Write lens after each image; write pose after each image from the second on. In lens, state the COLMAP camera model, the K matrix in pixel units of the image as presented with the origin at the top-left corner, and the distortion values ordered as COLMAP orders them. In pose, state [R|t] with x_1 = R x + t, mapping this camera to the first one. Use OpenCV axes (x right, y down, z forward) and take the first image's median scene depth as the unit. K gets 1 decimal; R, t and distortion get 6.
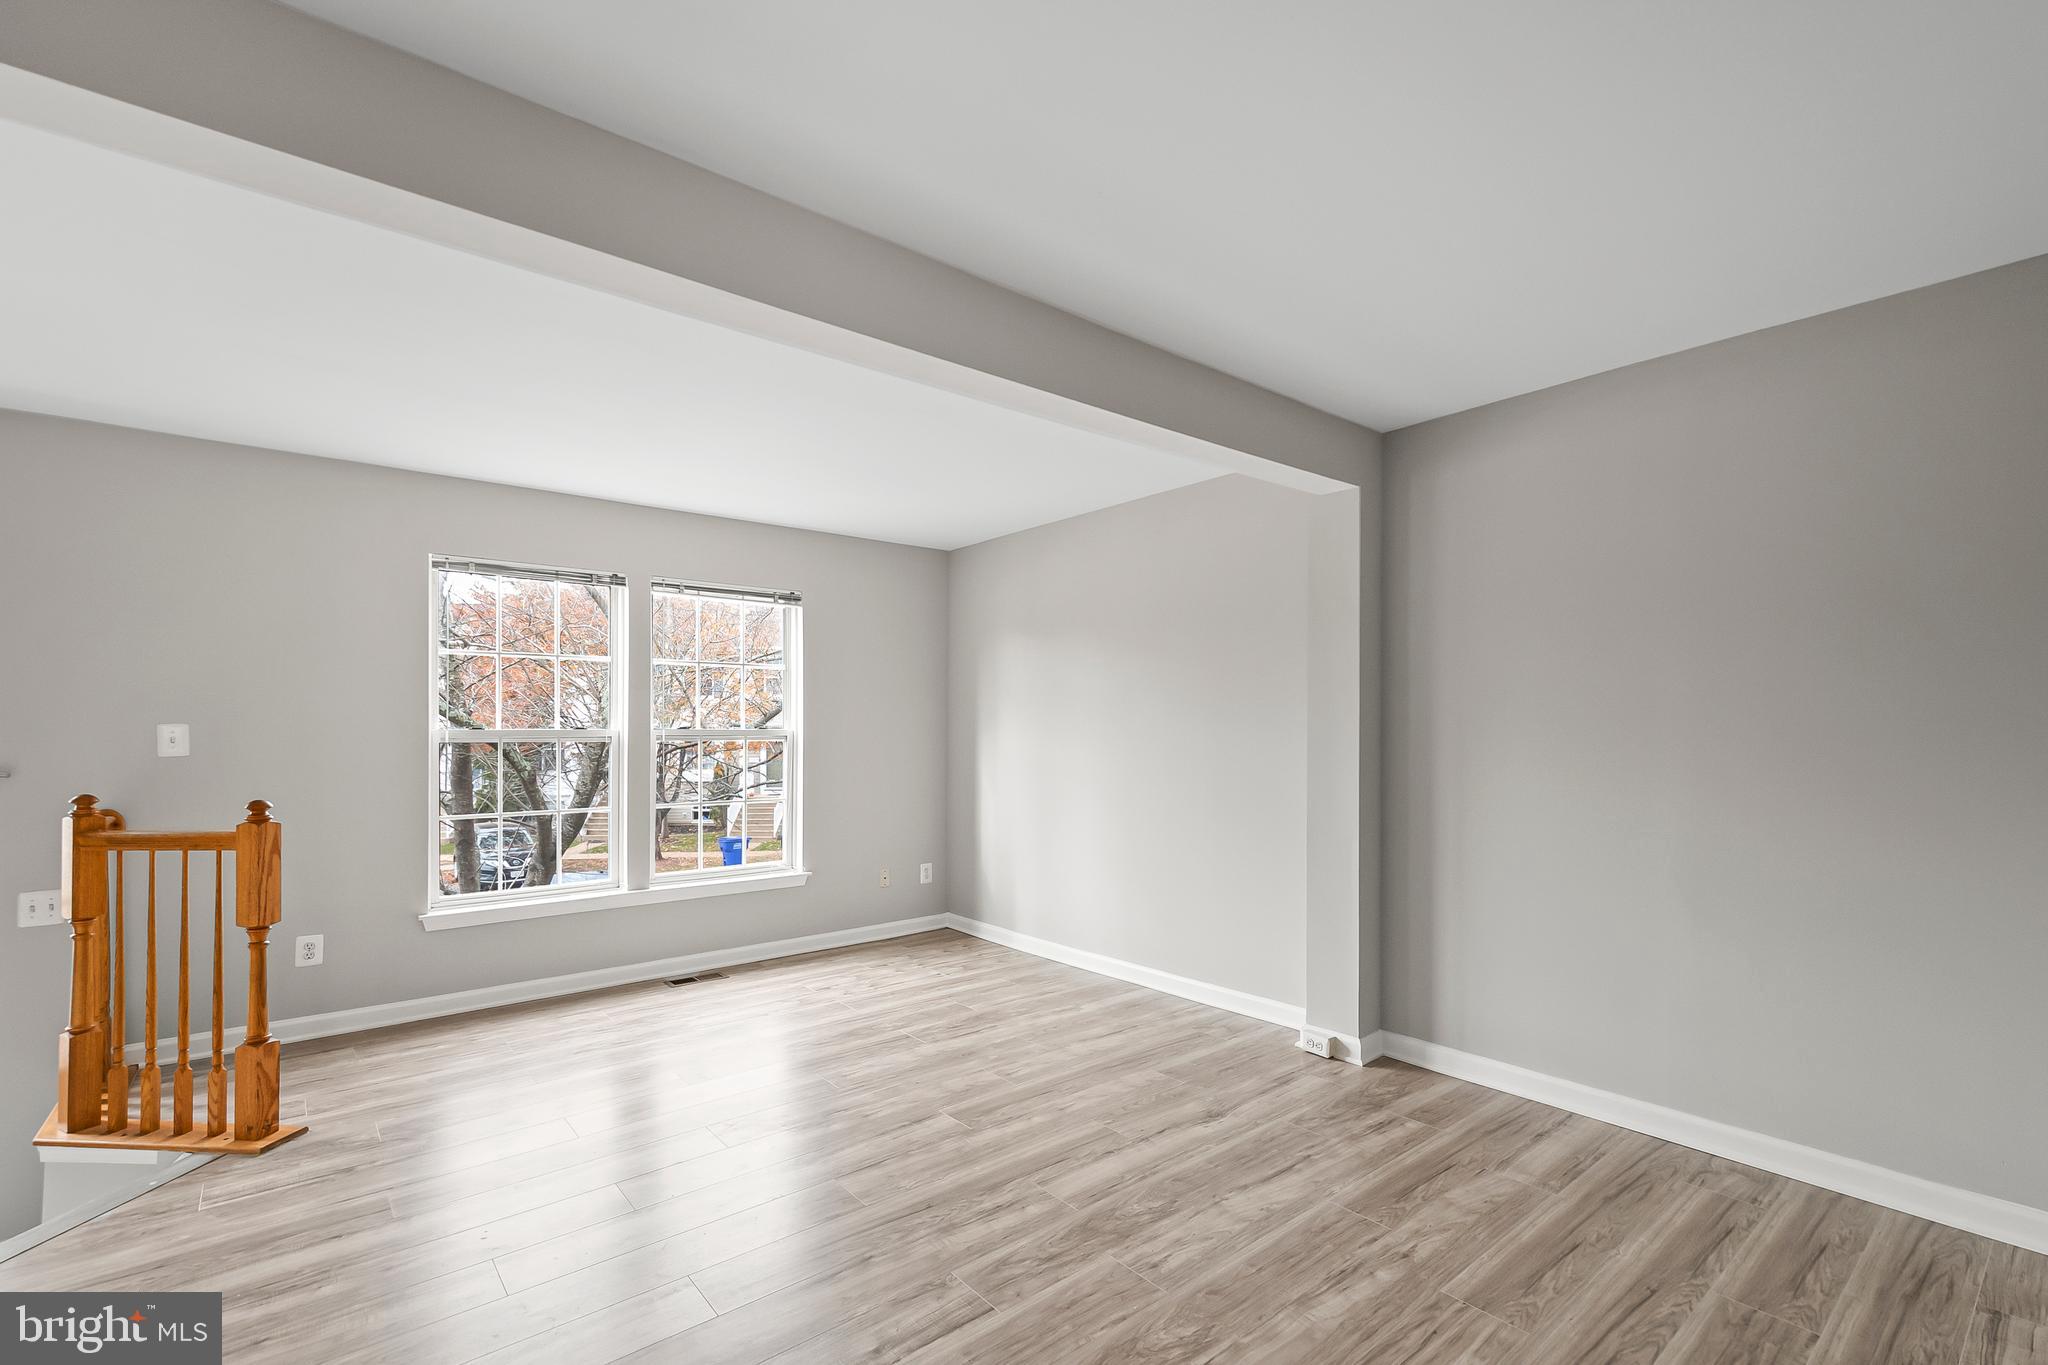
lens RADIAL K [[899.8, 0, 1026.8], [0, 899.8, 721.3], [0, 0, 1]] dist [0.021312, -0.005932]
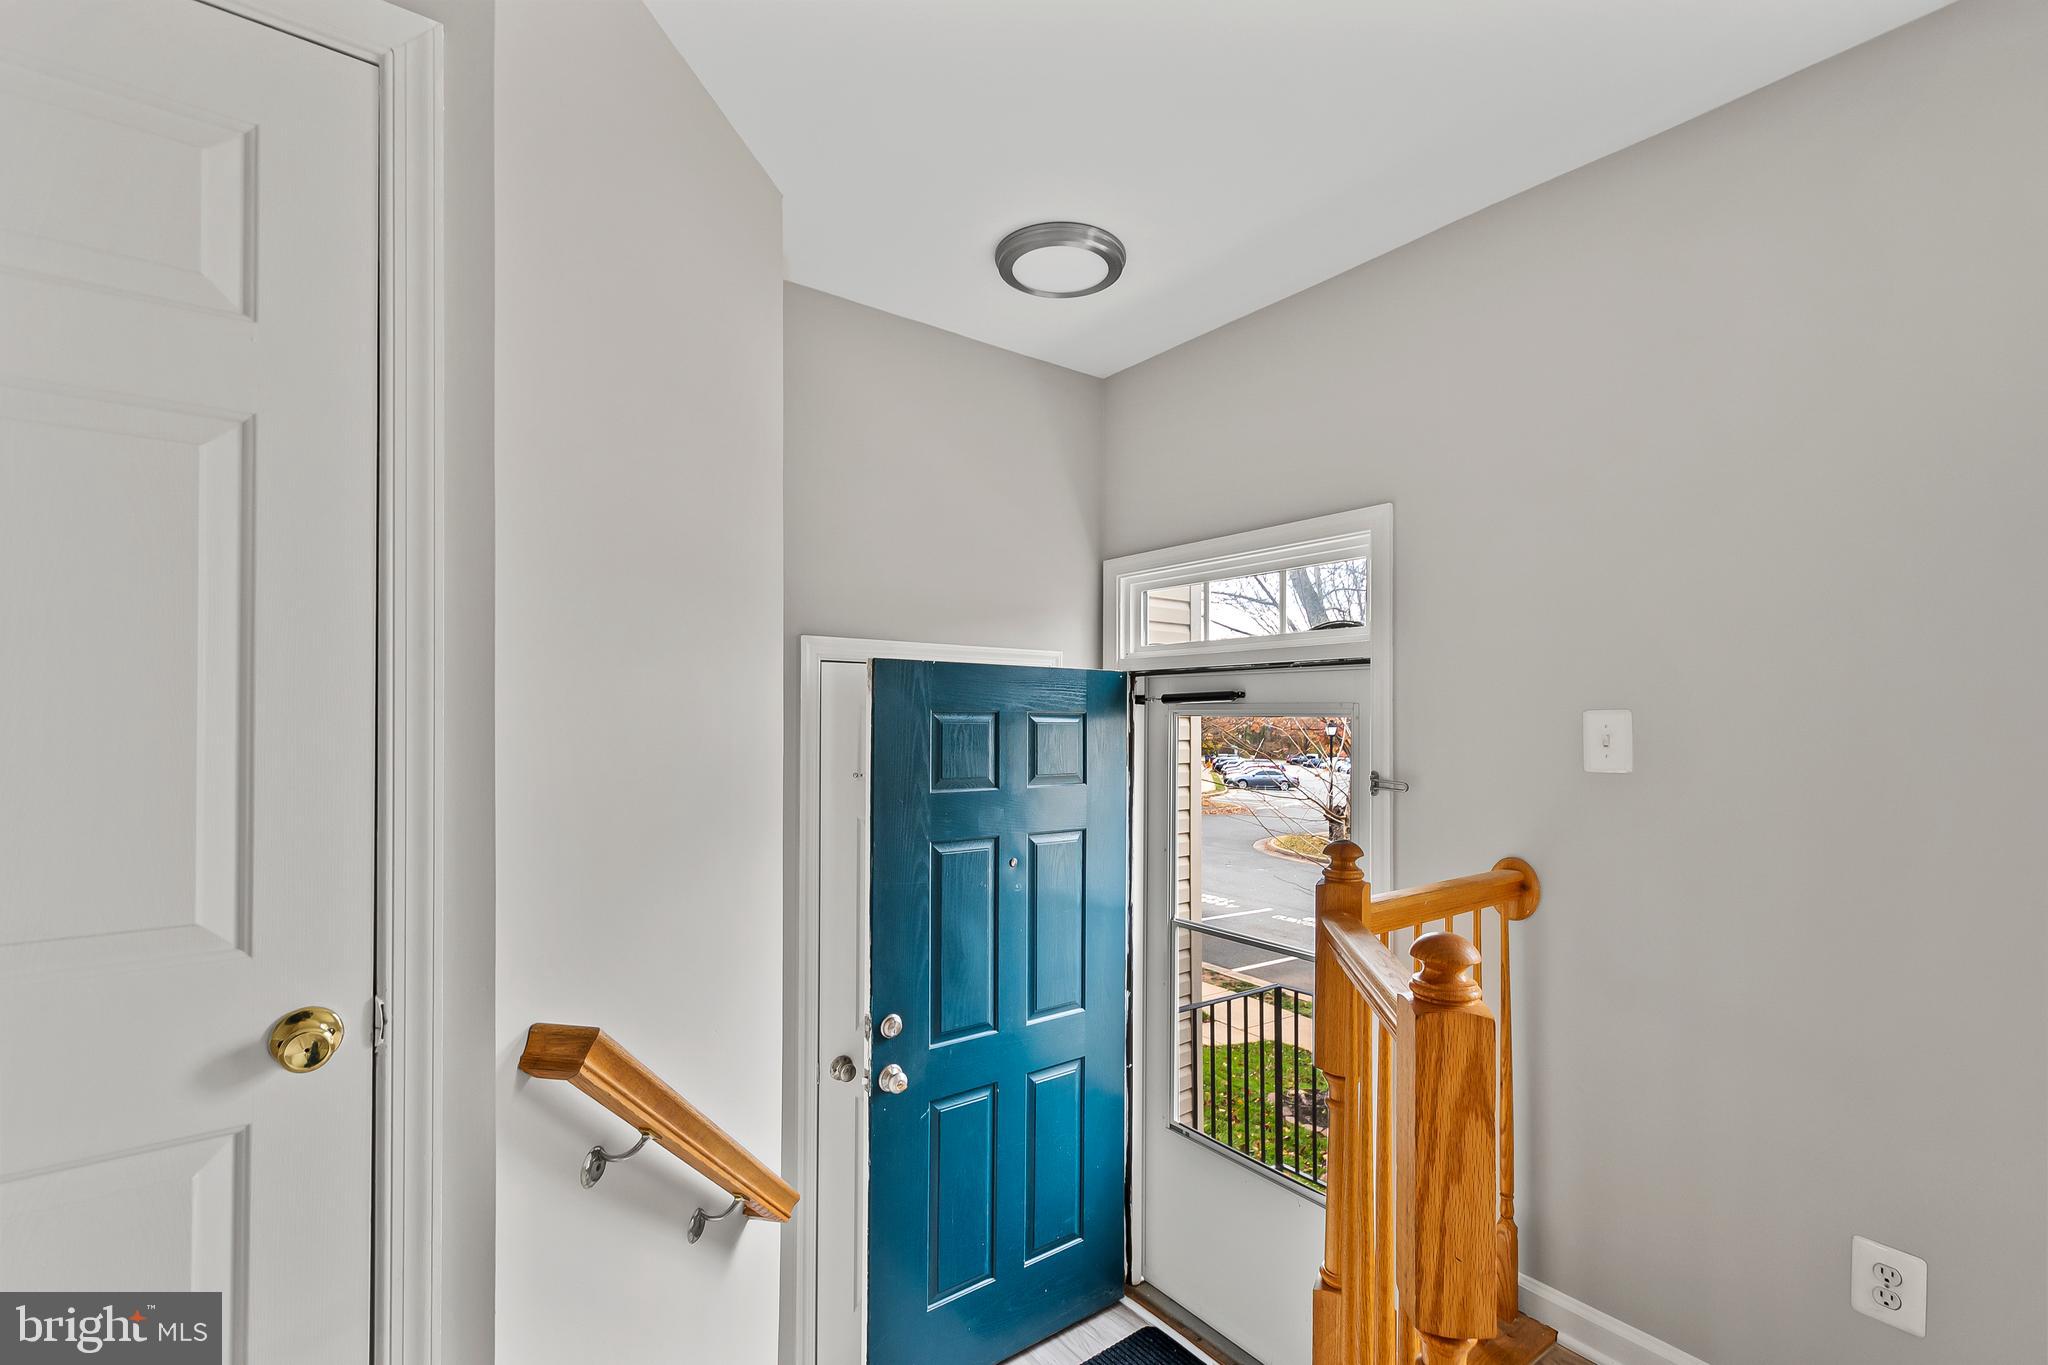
lens RADIAL K [[899.8, 0, 1026.8], [0, 899.8, 721.3], [0, 0, 1]] dist [0.021312, -0.005932]
pose [[-0.038805, 0.005095, -0.999234, -0.408256], [0.002204, 0.999985, 0.005013, 0.005772], [0.999244, -0.002008, -0.038816, 0.692262]]
